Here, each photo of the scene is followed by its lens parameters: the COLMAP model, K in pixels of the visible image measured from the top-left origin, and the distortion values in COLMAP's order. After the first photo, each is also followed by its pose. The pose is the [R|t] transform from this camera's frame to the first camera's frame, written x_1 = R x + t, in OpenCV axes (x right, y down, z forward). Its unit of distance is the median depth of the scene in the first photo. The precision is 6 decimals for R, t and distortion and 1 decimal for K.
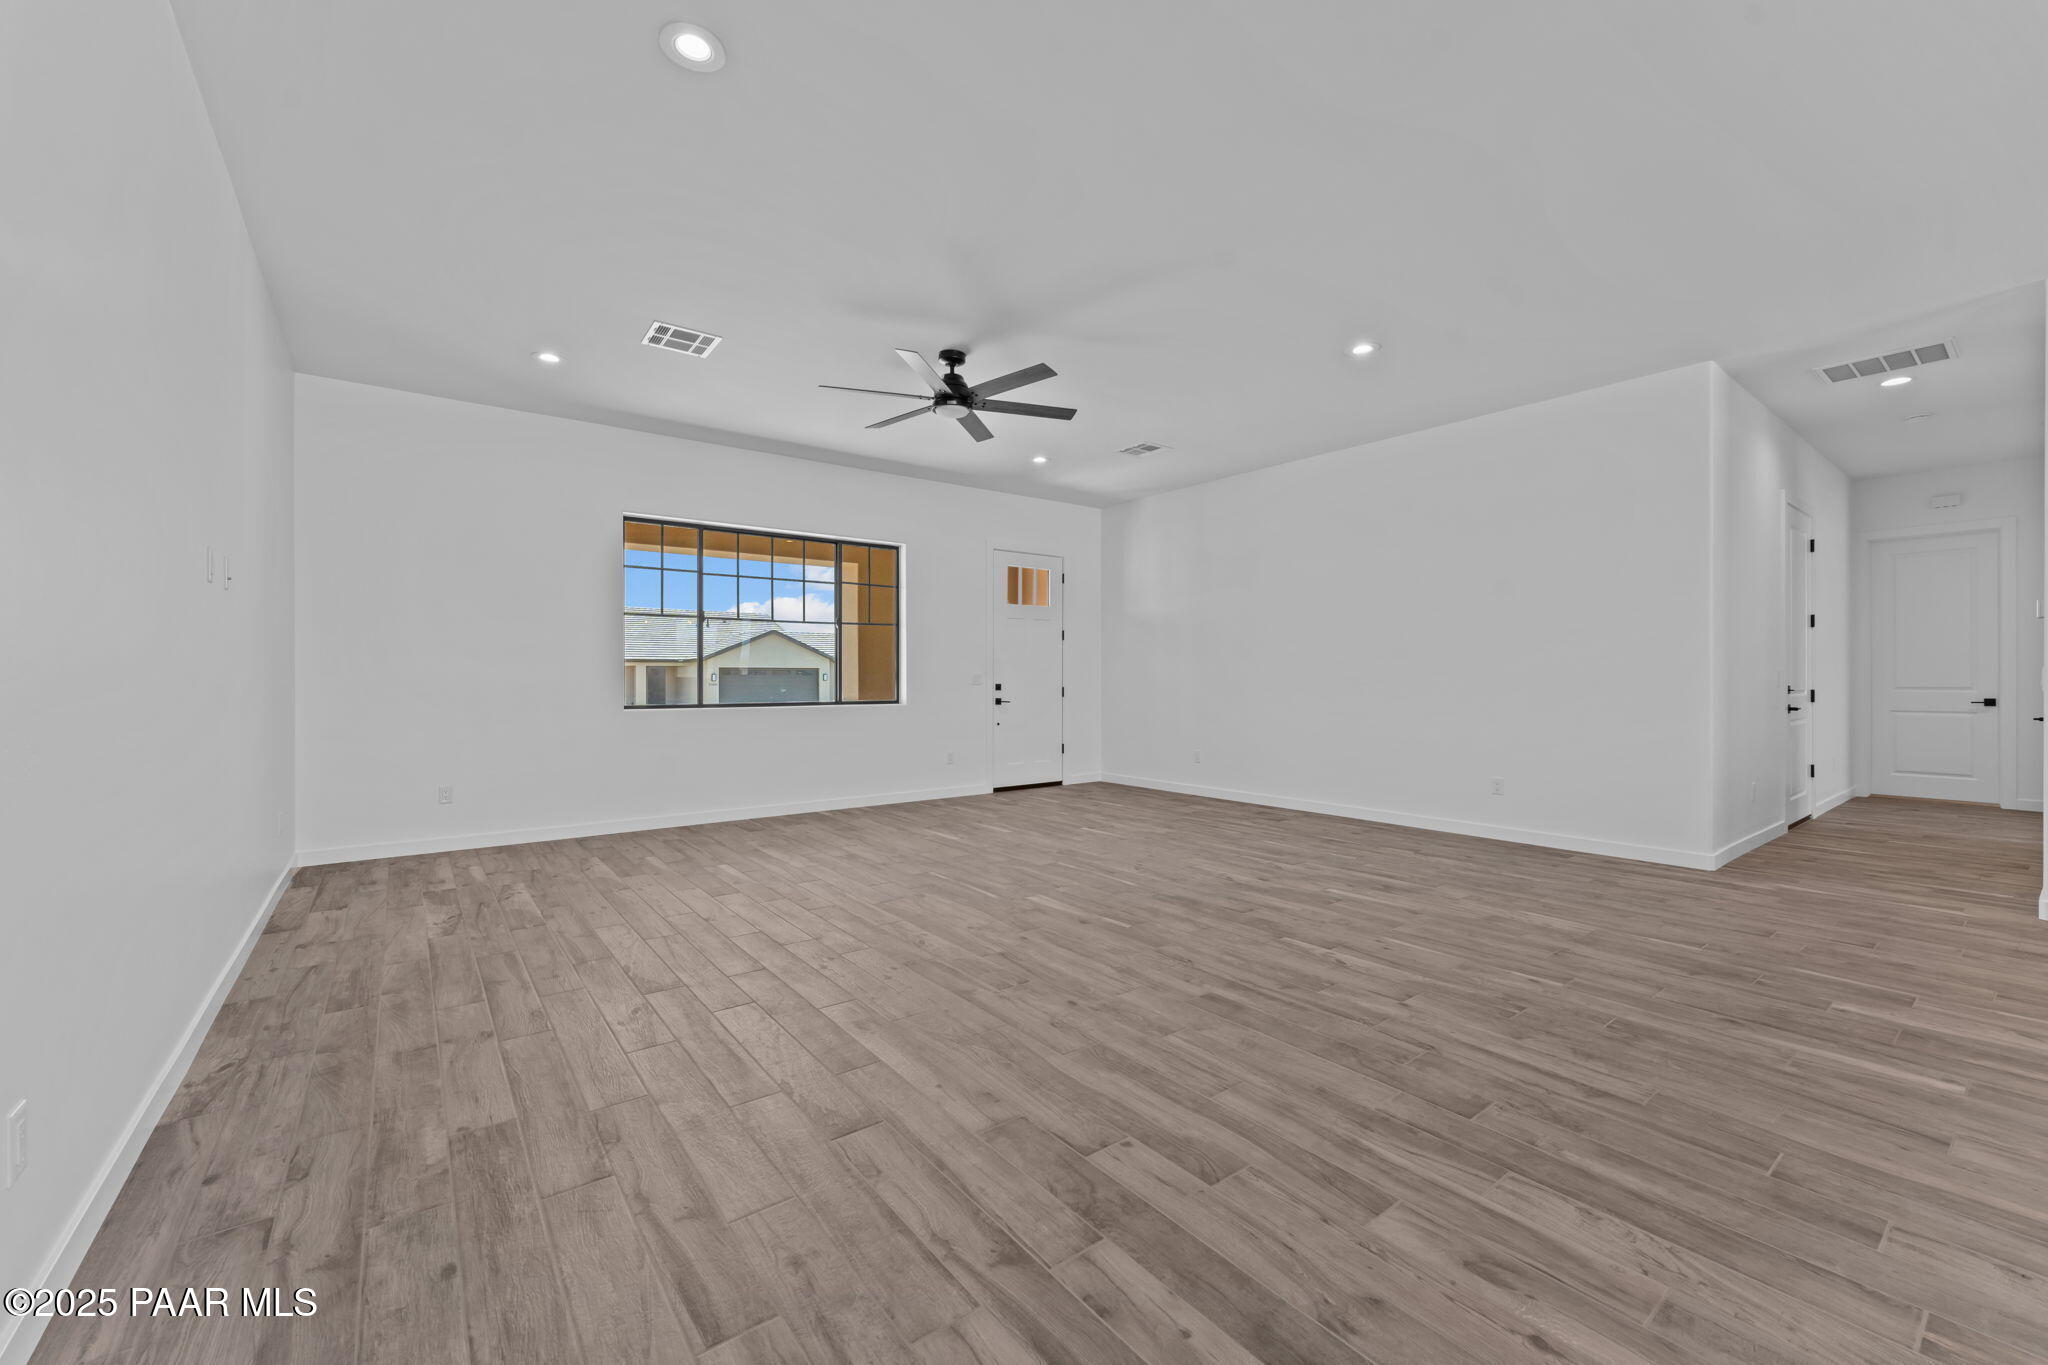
lens RADIAL K [[814.9, 0, 1028.8], [0, 814.9, 690.2], [0, 0, 1]] dist [-0.000044, -0.000384]
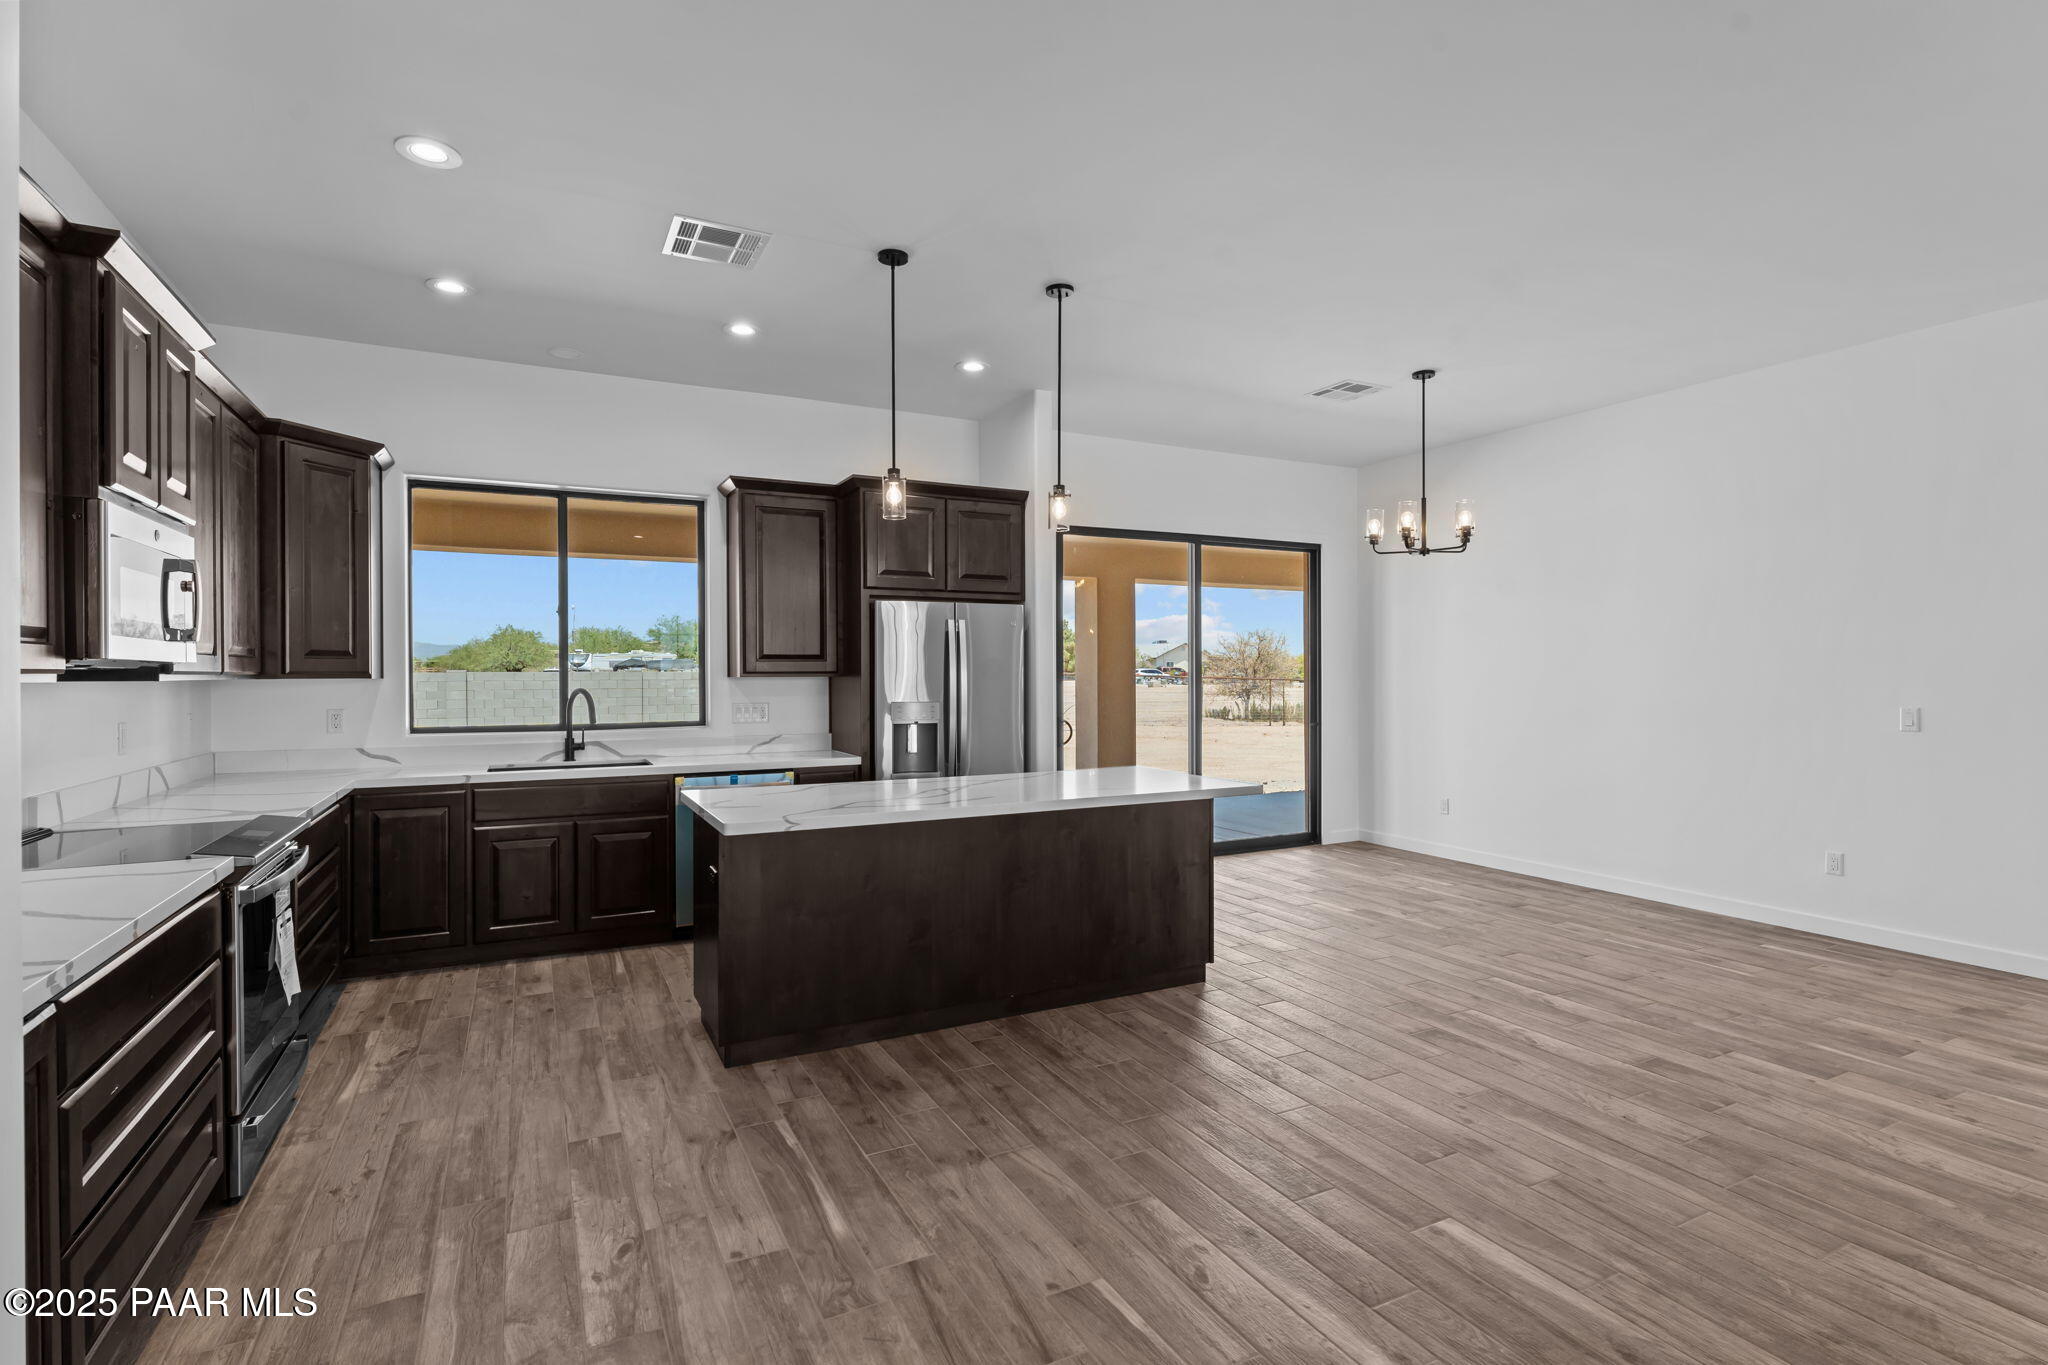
lens RADIAL K [[979.5, 0, 1024.0], [0, 979.5, 682.5], [0, 0, 1]] dist [-0.002541, -0.001377]
pose [[-0.983212, 0.002672, 0.182445, 1.128136], [0.007622, 0.999621, 0.026438, -0.109335], [-0.182305, 0.027385, -0.982861, 1.712069]]
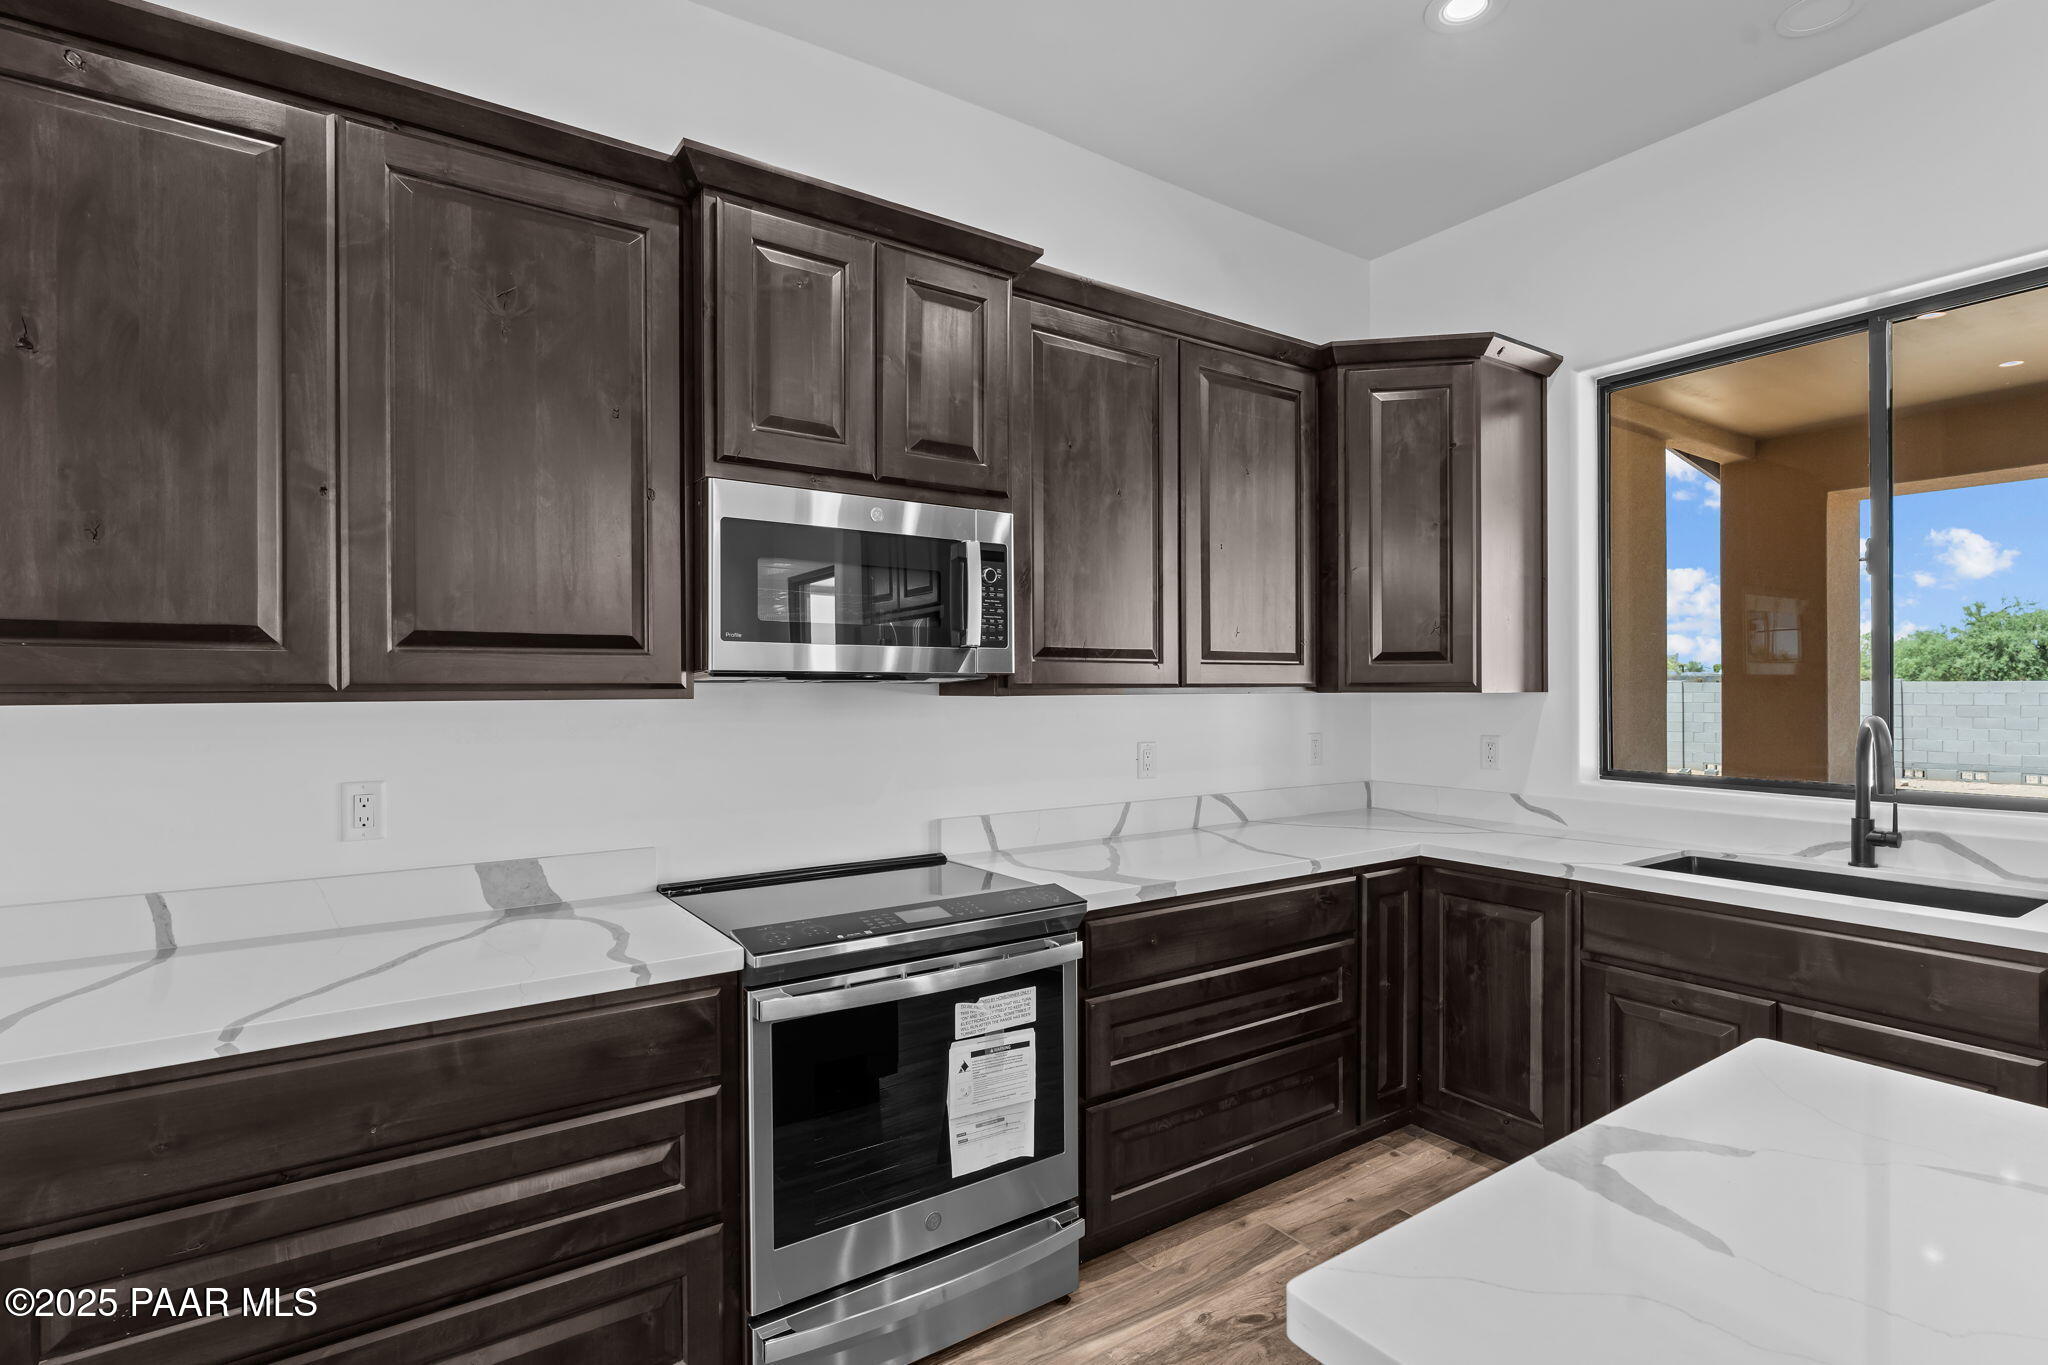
lens RADIAL K [[988.9, 0, 1028.5], [0, 988.9, 691.7], [0, 0, 1]] dist [-0.002865, -0.000500]
pose [[0.056135, -0.002214, 0.998421, 1.375107], [0.021256, 0.999774, 0.001022, -0.093630], [-0.998197, 0.021165, 0.056170, 0.755175]]
